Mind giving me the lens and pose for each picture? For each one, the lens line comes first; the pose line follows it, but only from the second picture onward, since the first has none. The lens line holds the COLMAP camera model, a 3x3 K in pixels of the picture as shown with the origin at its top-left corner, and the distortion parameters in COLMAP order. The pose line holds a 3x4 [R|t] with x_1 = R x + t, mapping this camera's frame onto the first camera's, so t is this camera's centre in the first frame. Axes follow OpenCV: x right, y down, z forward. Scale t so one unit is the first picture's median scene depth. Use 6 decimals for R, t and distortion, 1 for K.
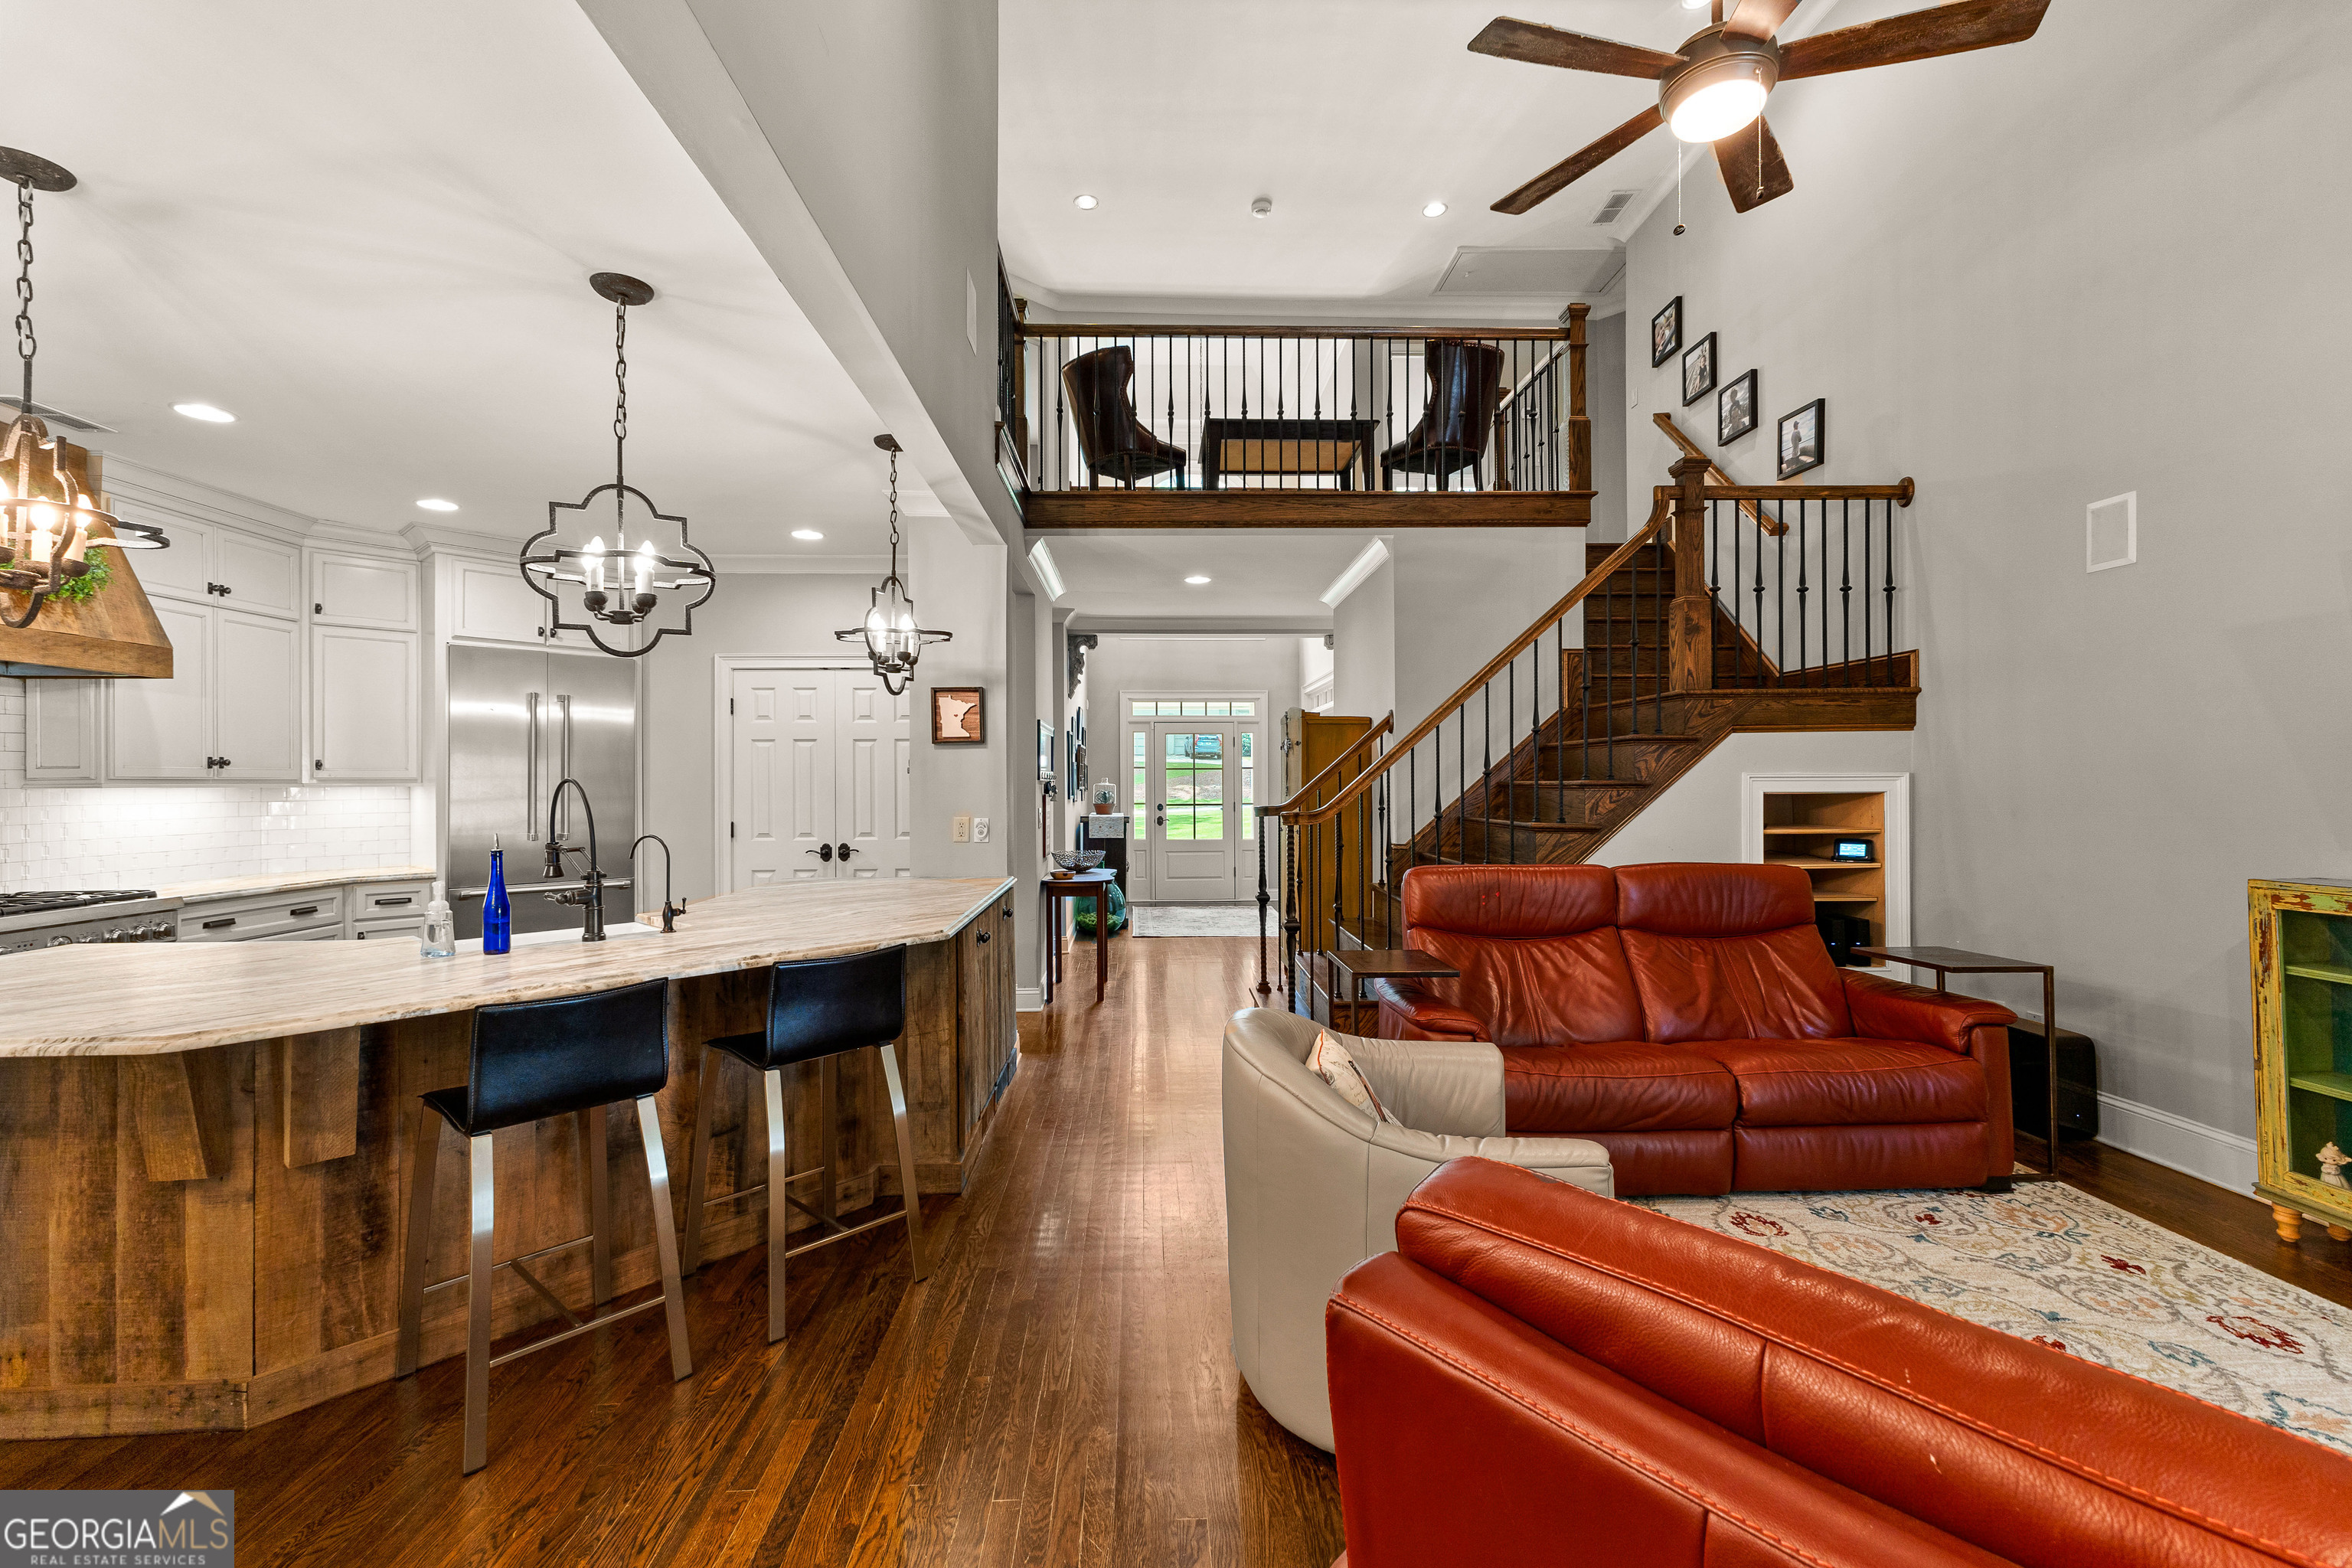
lens RADIAL K [[1019.3, 0, 1180.9], [0, 1019.3, 772.6], [0, 0, 1]] dist [0.009551, -0.000719]
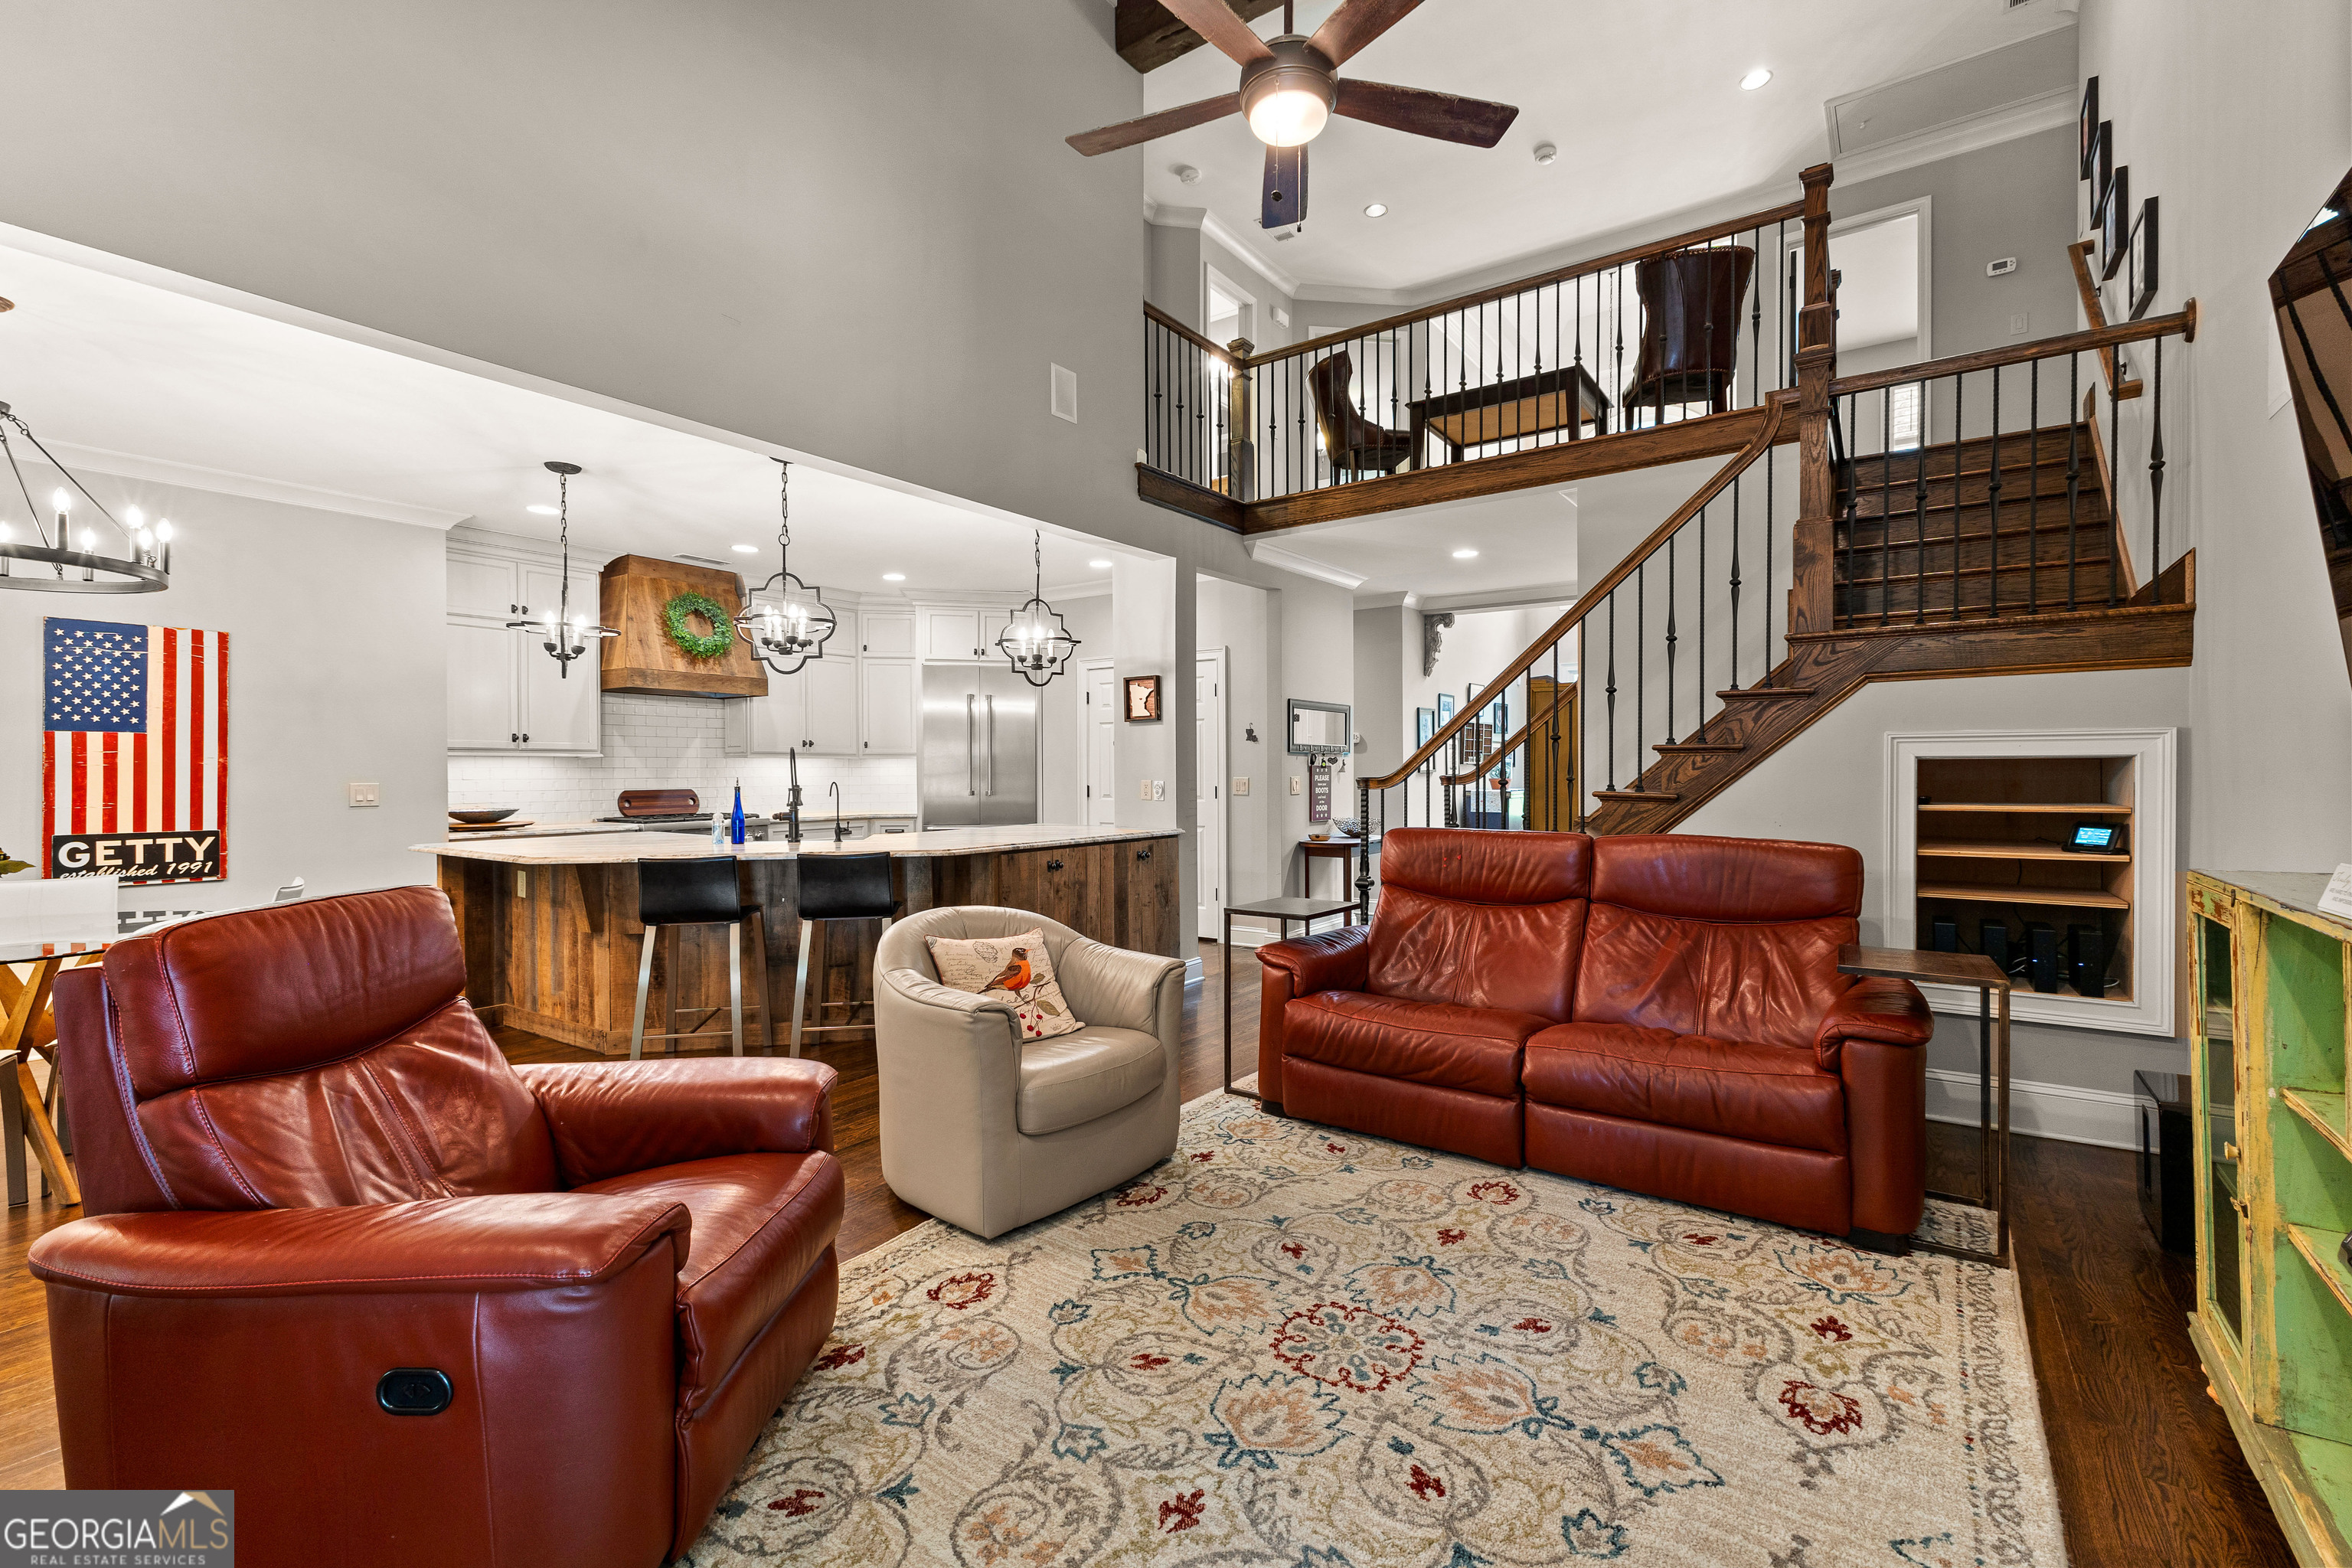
lens RADIAL K [[1019.3, 0, 1180.9], [0, 1019.3, 772.6], [0, 0, 1]] dist [0.009551, -0.000719]
pose [[0.791796, 0.004983, -0.610765, 0.586019], [0.005567, 0.999866, 0.015375, 0.015816], [0.610760, -0.015574, 0.791663, 0.033332]]
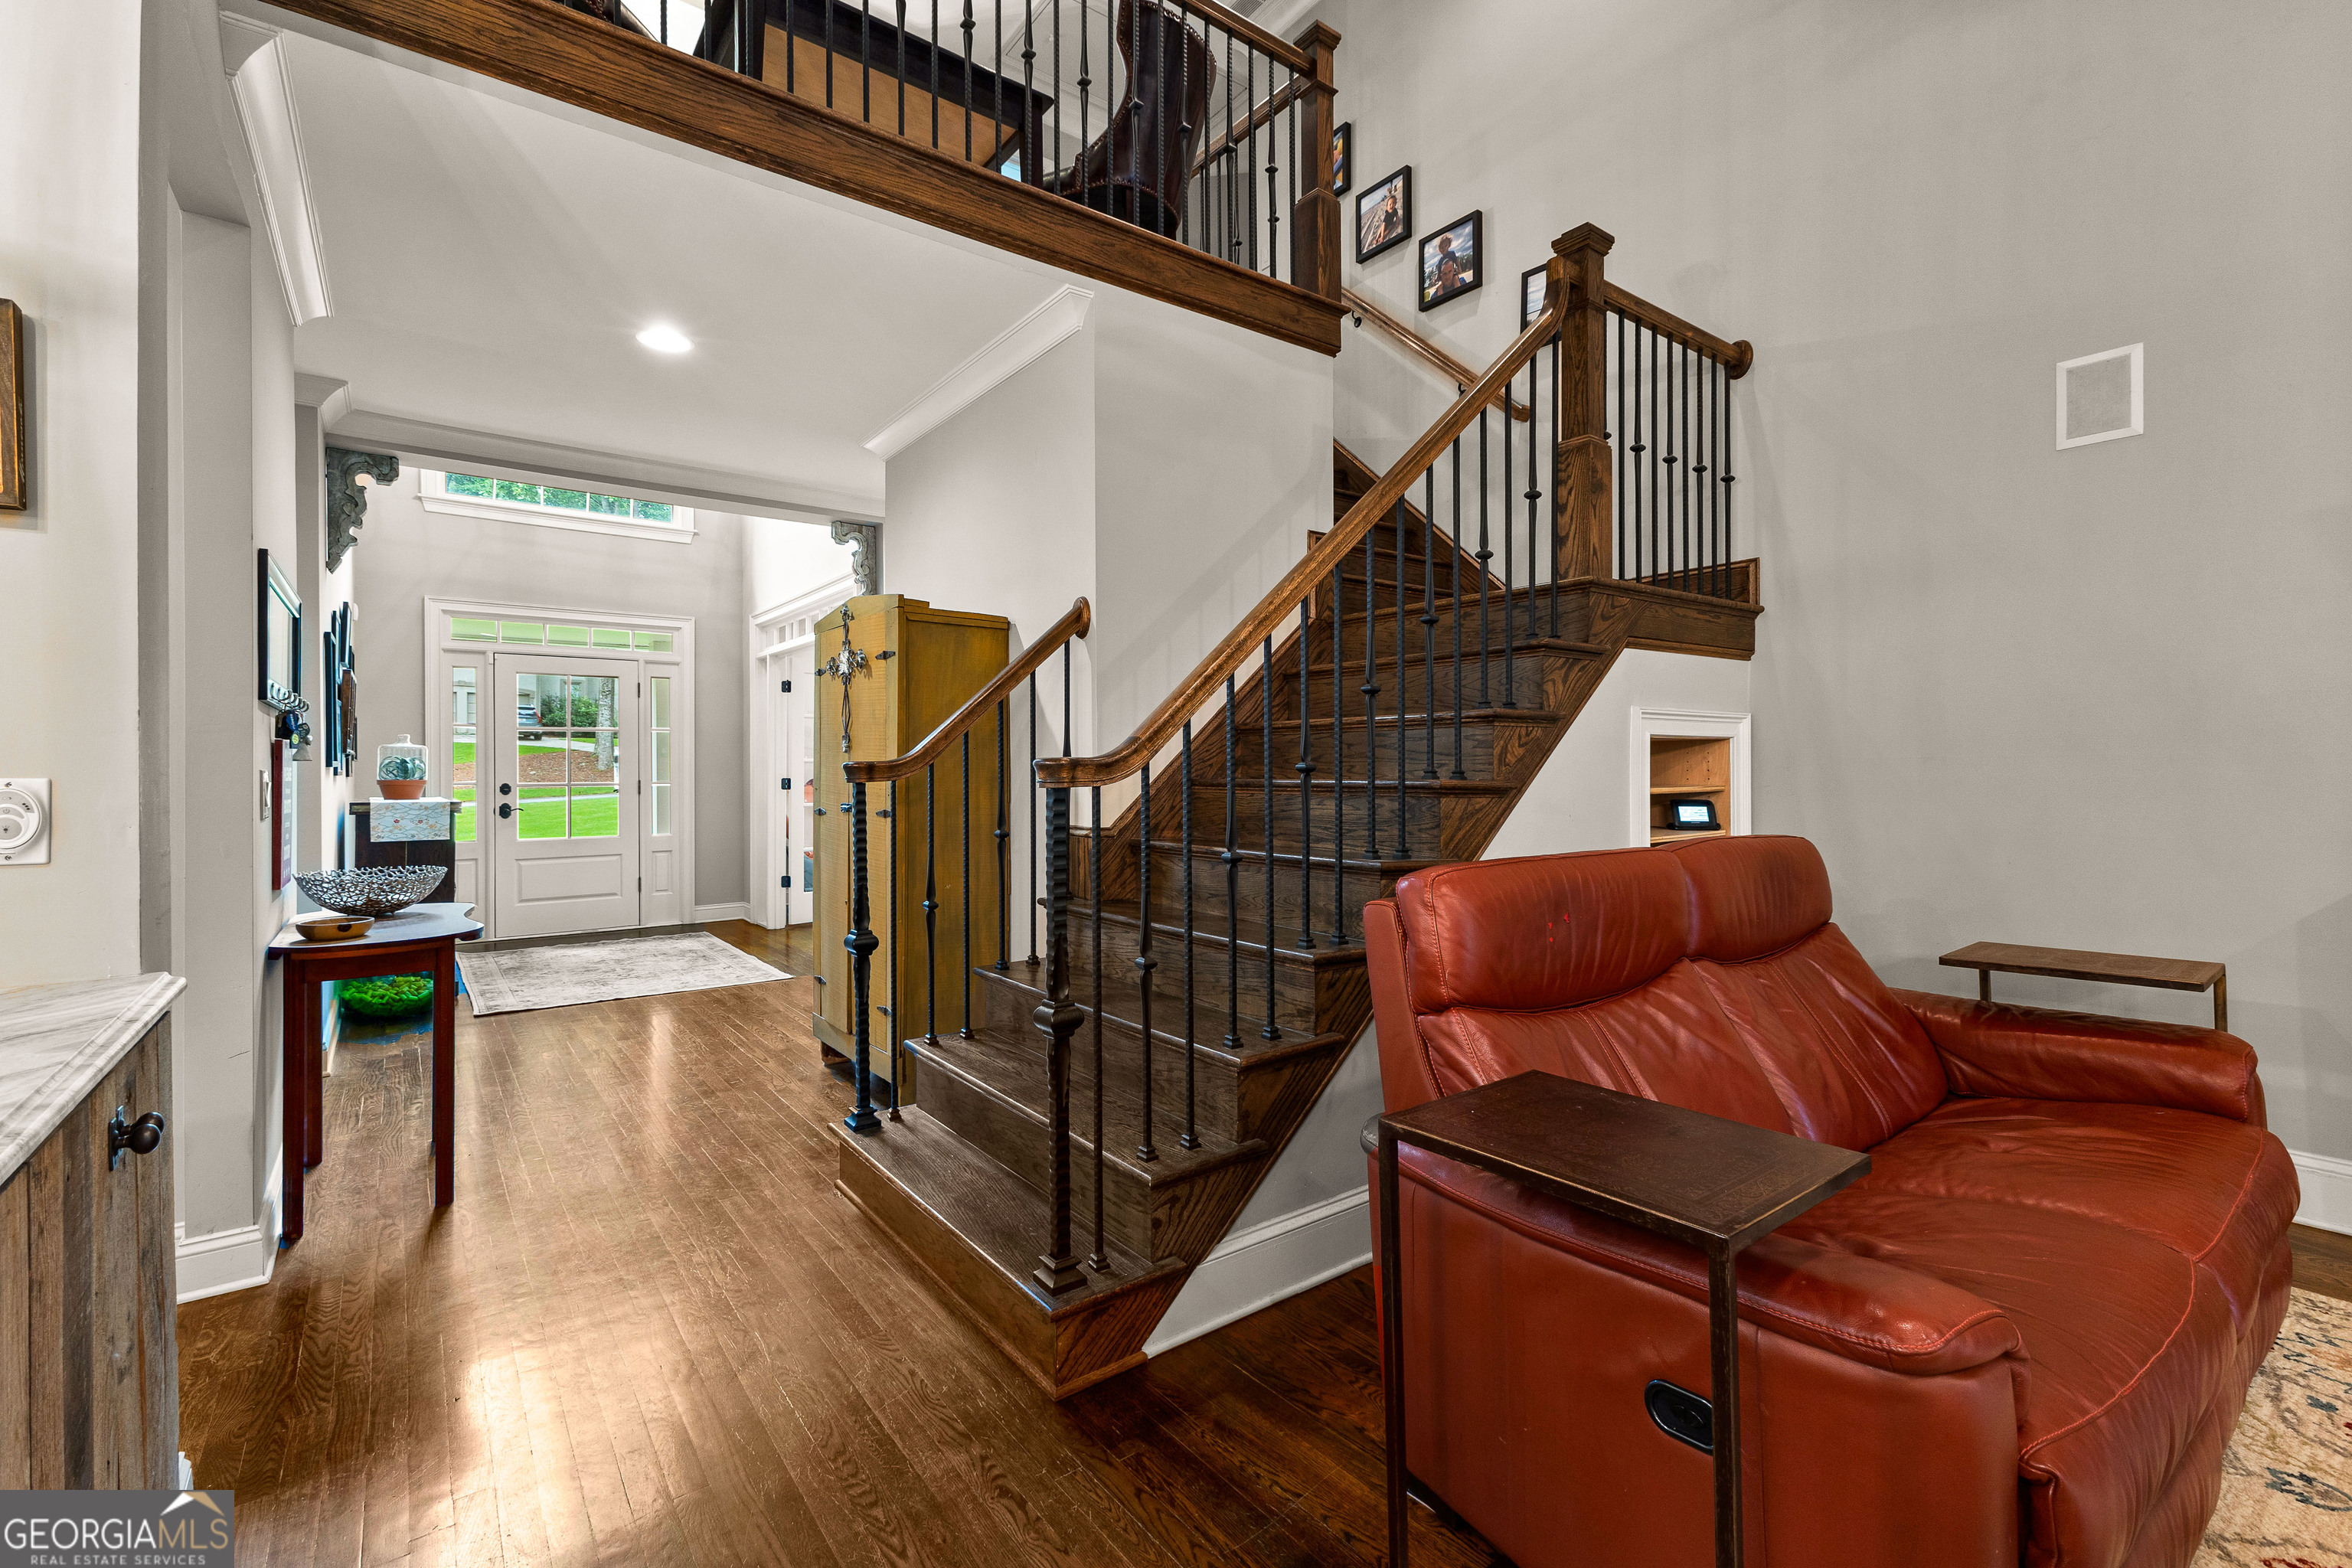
lens RADIAL K [[1025.0, 0, 1185.3], [0, 1025.0, 763.1], [0, 0, 1]] dist [0.007607, -0.000496]
pose [[0.819337, 0.004047, 0.573298, -0.094917], [-0.004544, 0.999990, -0.000566, 0.039561], [-0.573294, -0.002141, 0.819347, 0.586552]]
